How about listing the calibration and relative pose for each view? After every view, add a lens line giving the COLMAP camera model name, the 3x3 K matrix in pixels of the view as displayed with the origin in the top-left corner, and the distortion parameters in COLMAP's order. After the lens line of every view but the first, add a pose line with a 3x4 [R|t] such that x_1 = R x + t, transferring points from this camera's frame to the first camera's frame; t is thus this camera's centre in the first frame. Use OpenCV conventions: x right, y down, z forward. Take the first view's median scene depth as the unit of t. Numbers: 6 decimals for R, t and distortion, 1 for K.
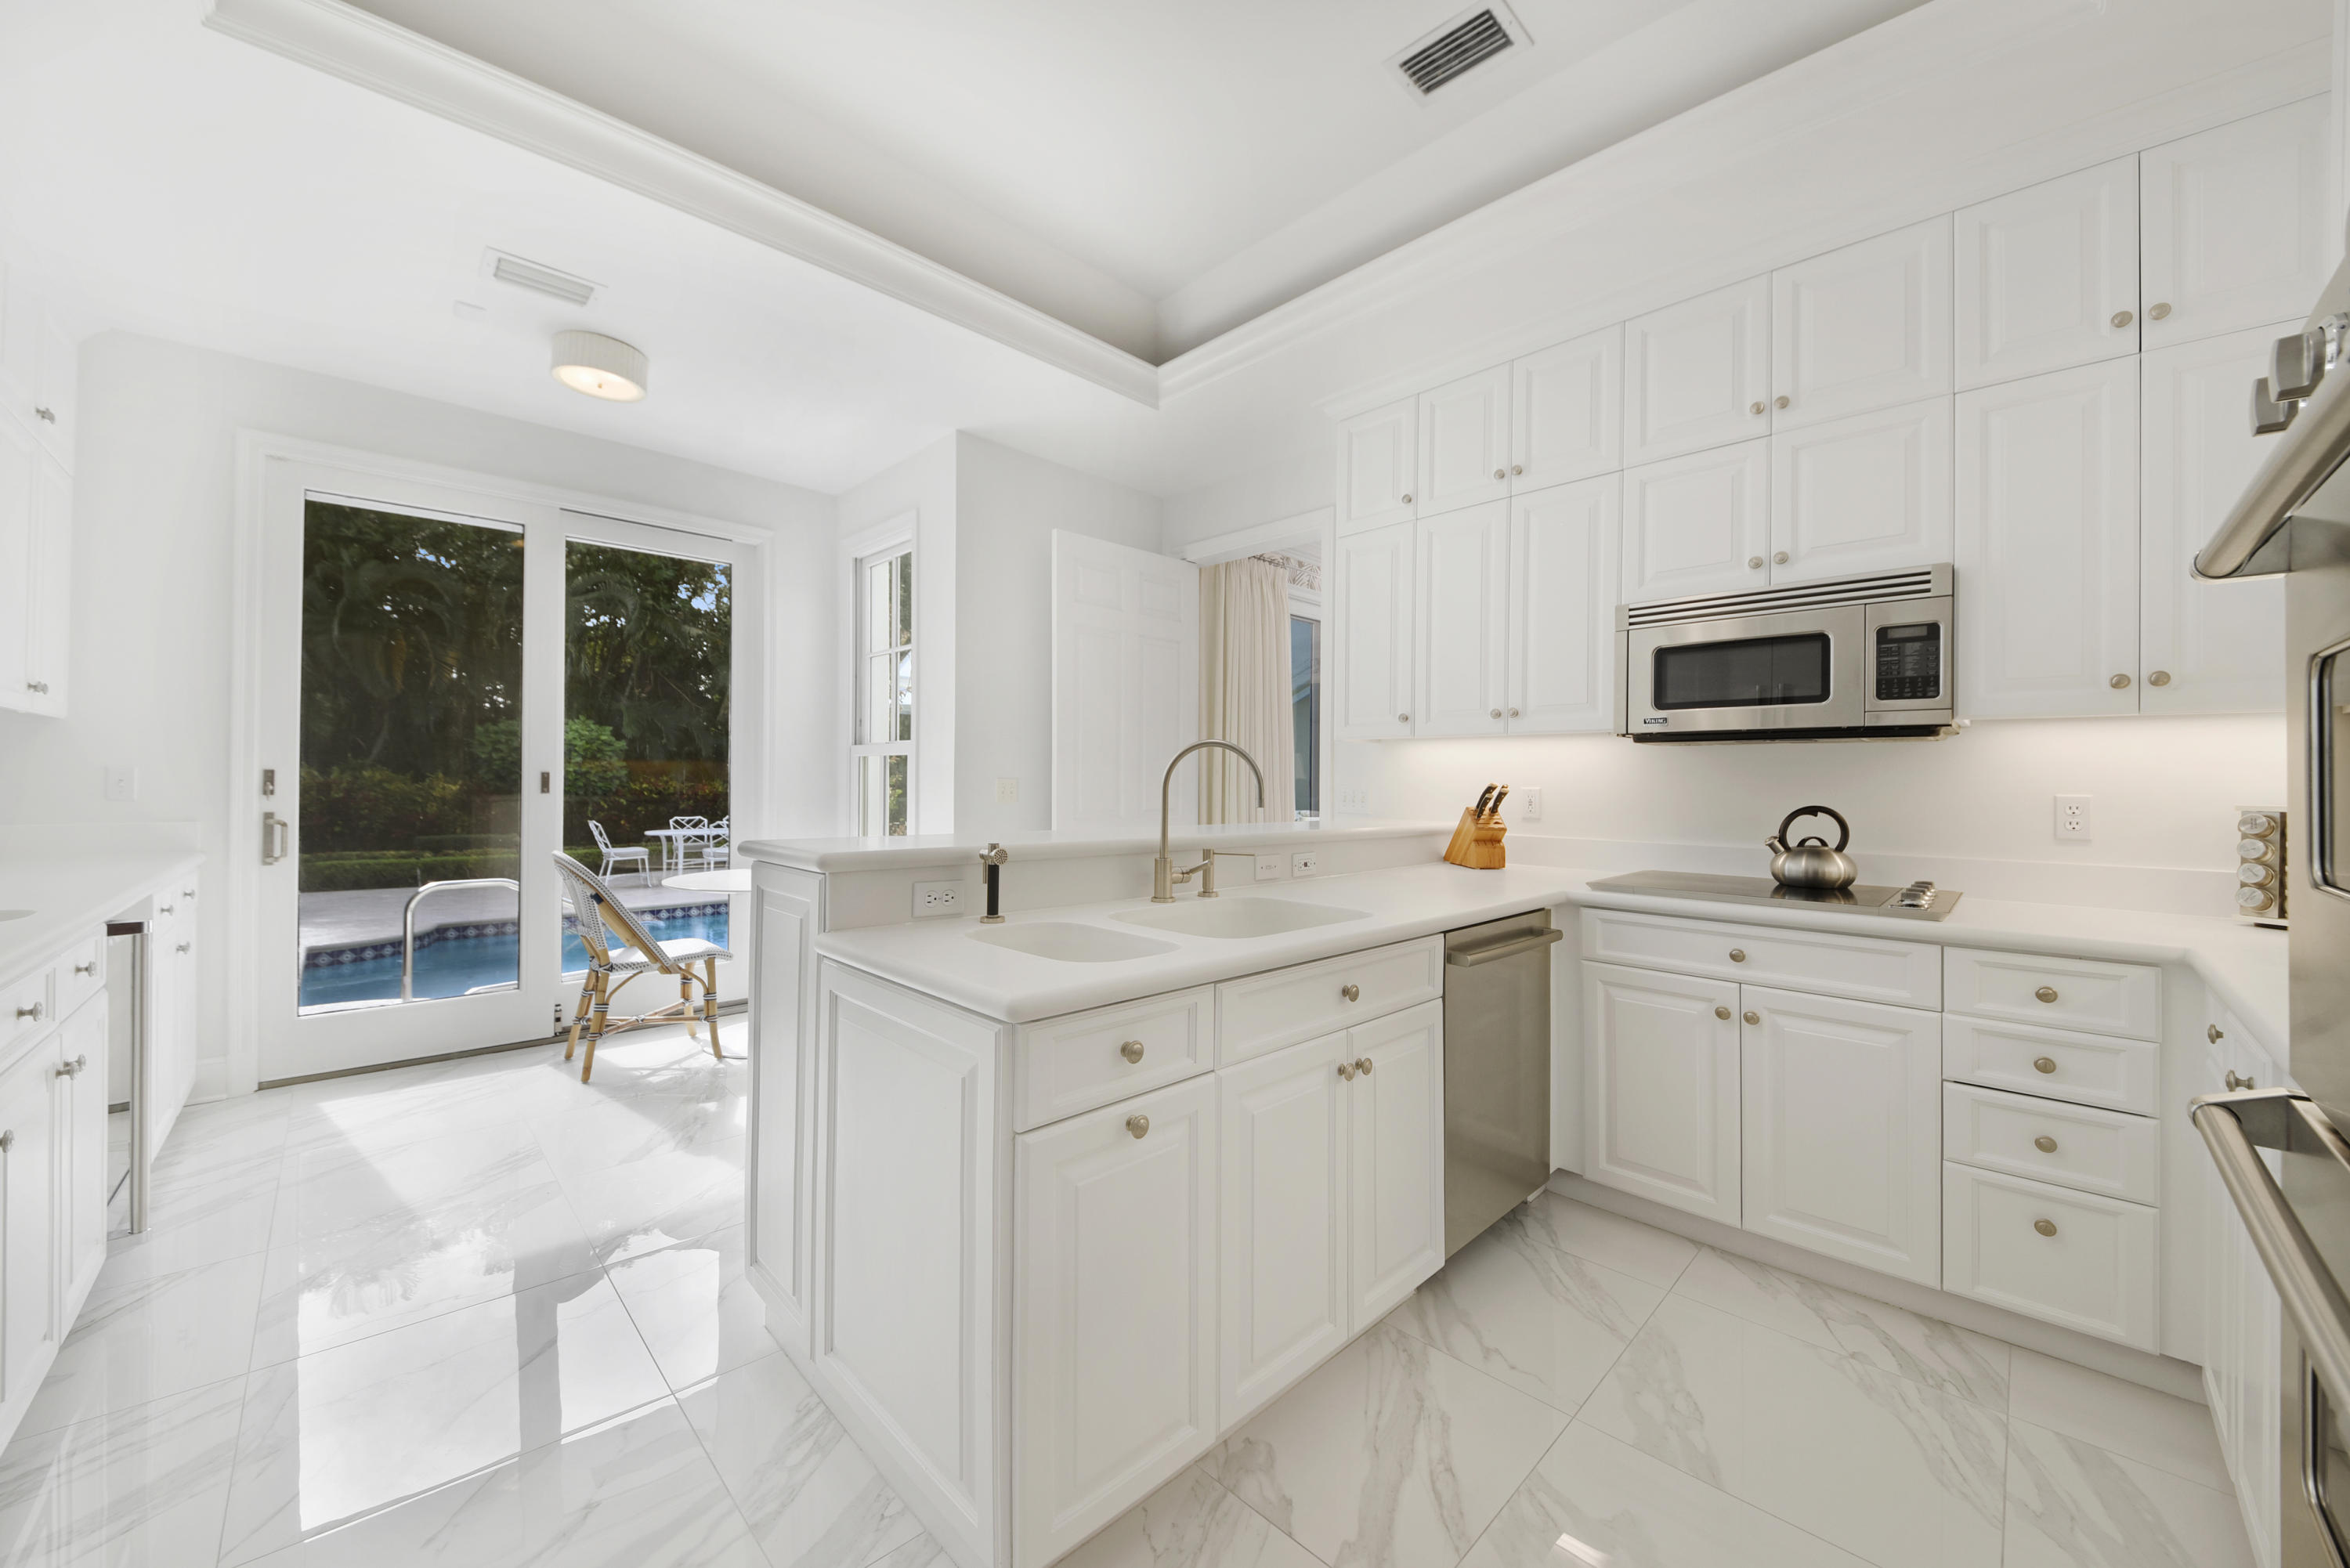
lens RADIAL K [[859.8, 0, 1175.4], [0, 859.8, 779.8], [0, 0, 1]] dist [-0.000124, -0.000016]
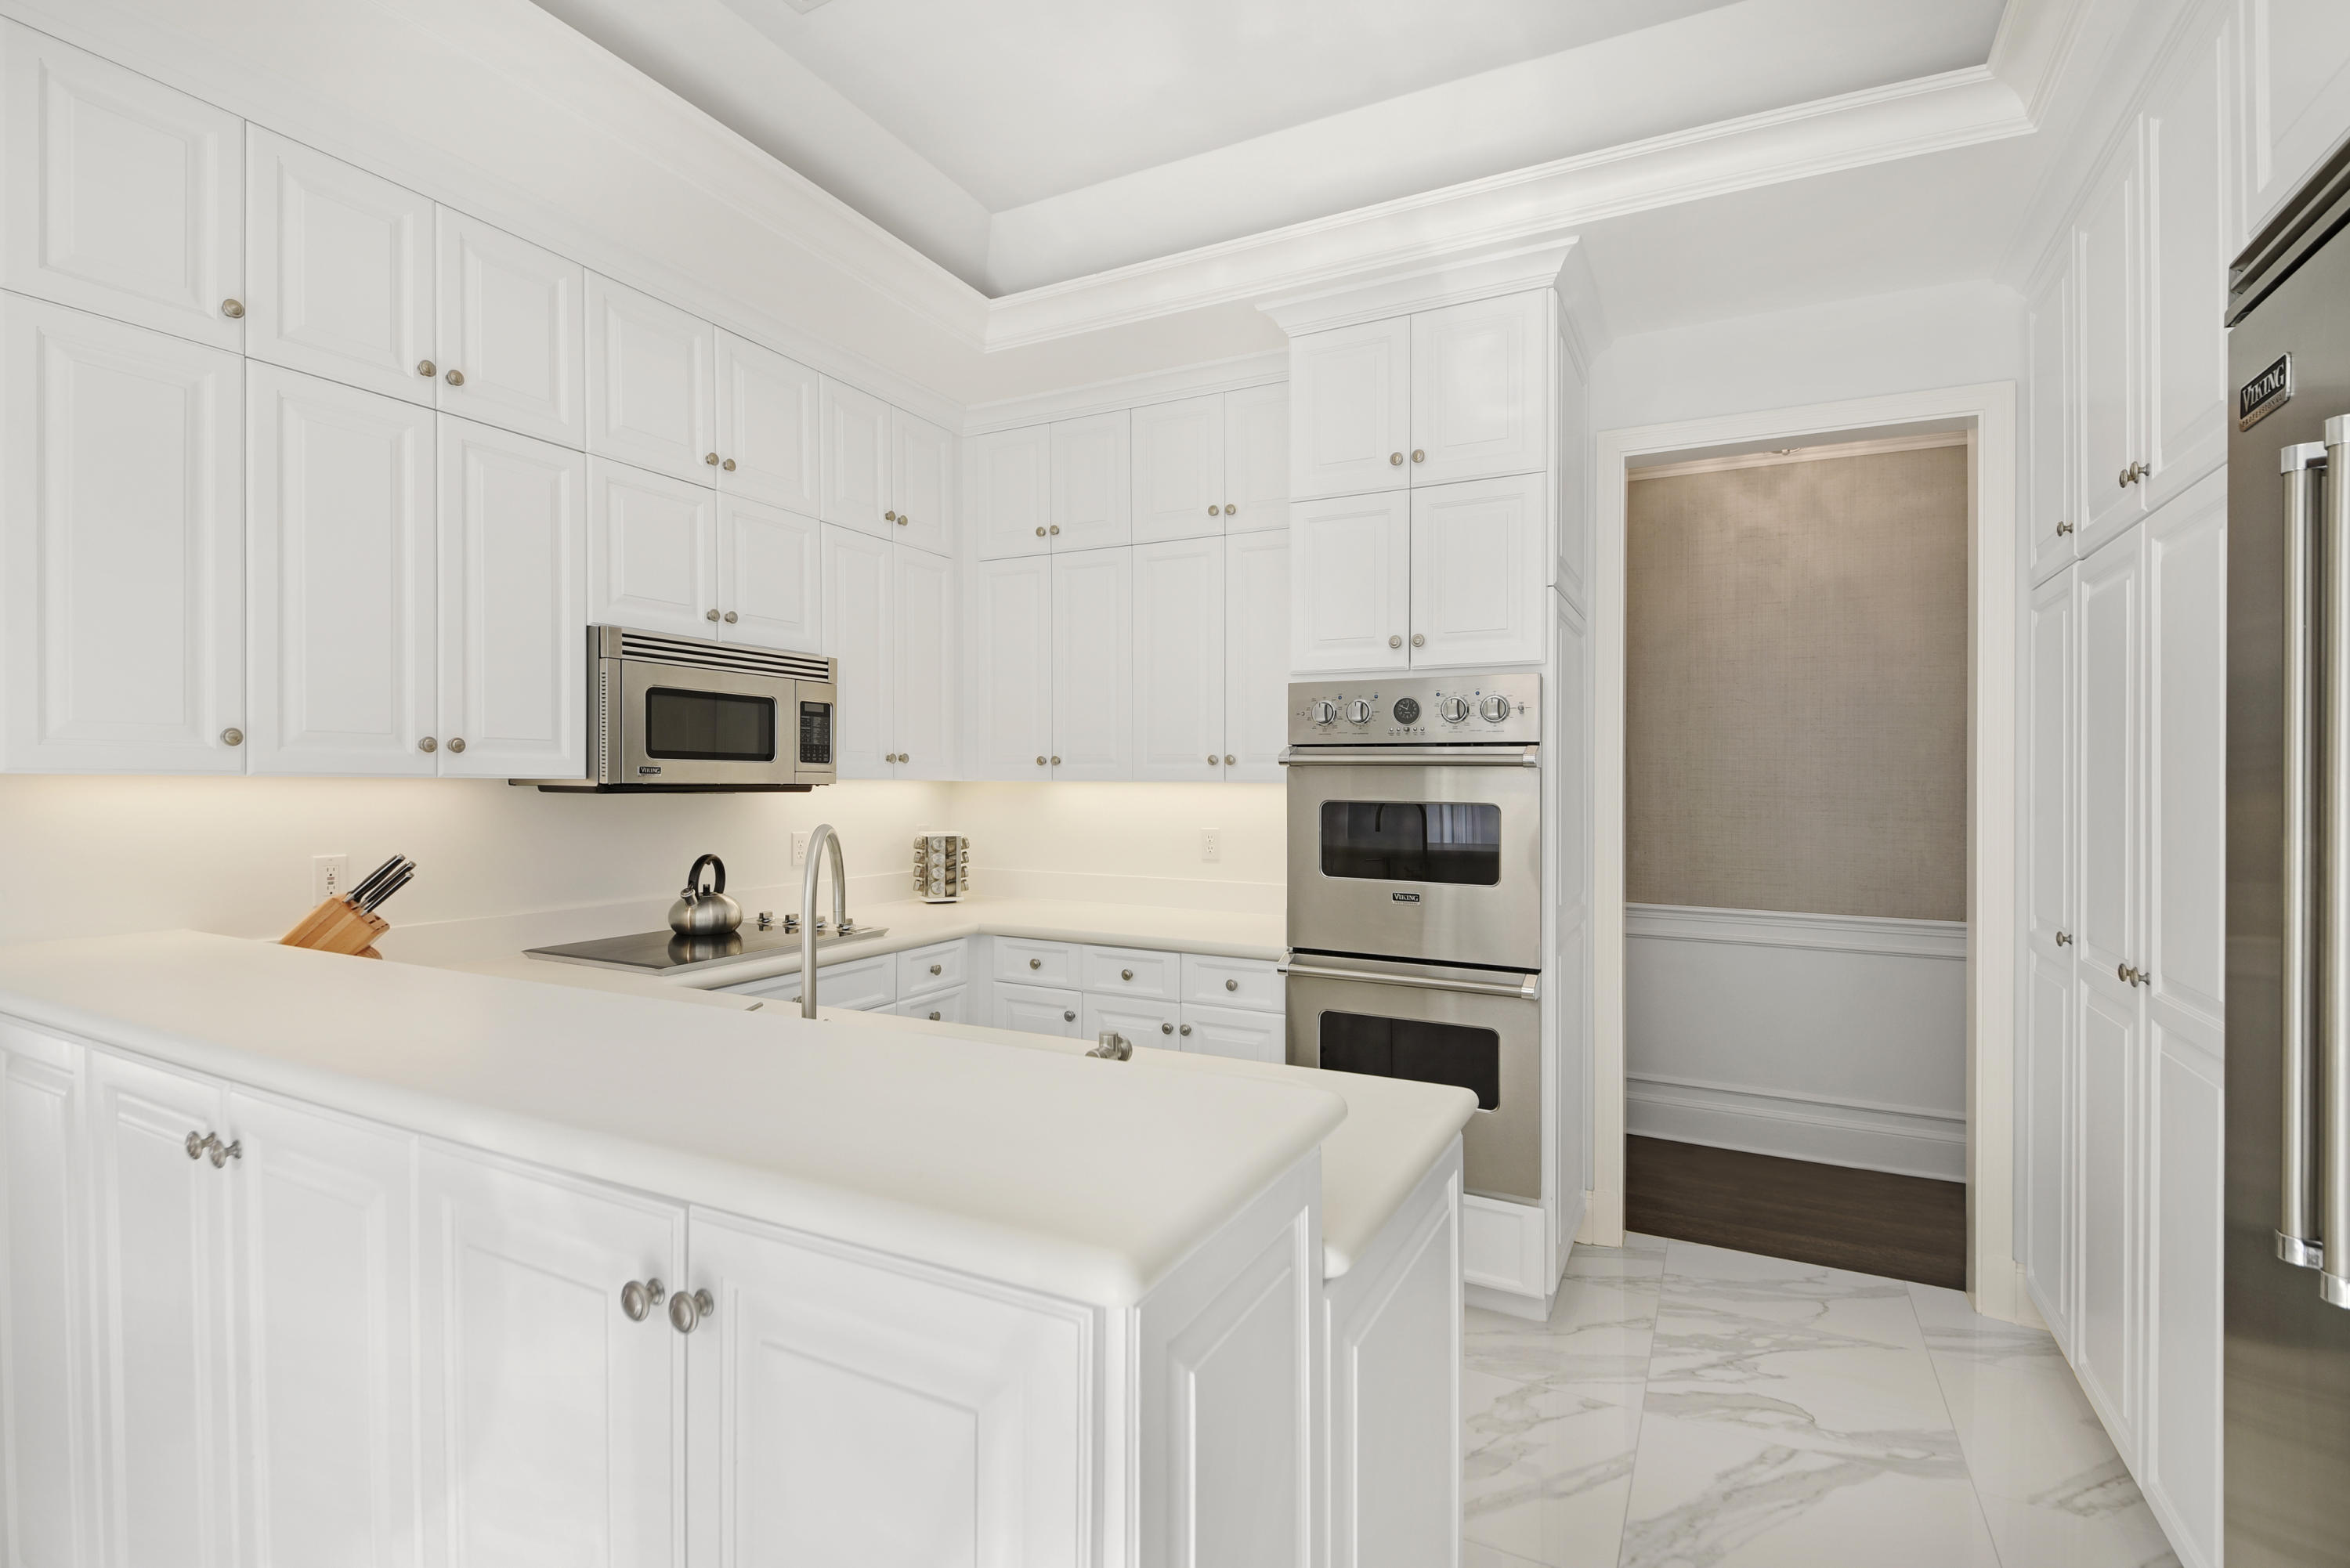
lens RADIAL K [[1092.1, 0, 1170.5], [0, 1092.1, 782.3], [0, 0, 1]] dist [-0.000329, 0.000021]
pose [[-0.302942, -0.017797, 0.952843, -0.684033], [-0.019850, 0.999727, 0.012362, -0.082675], [-0.952802, -0.015169, -0.303212, 0.857078]]
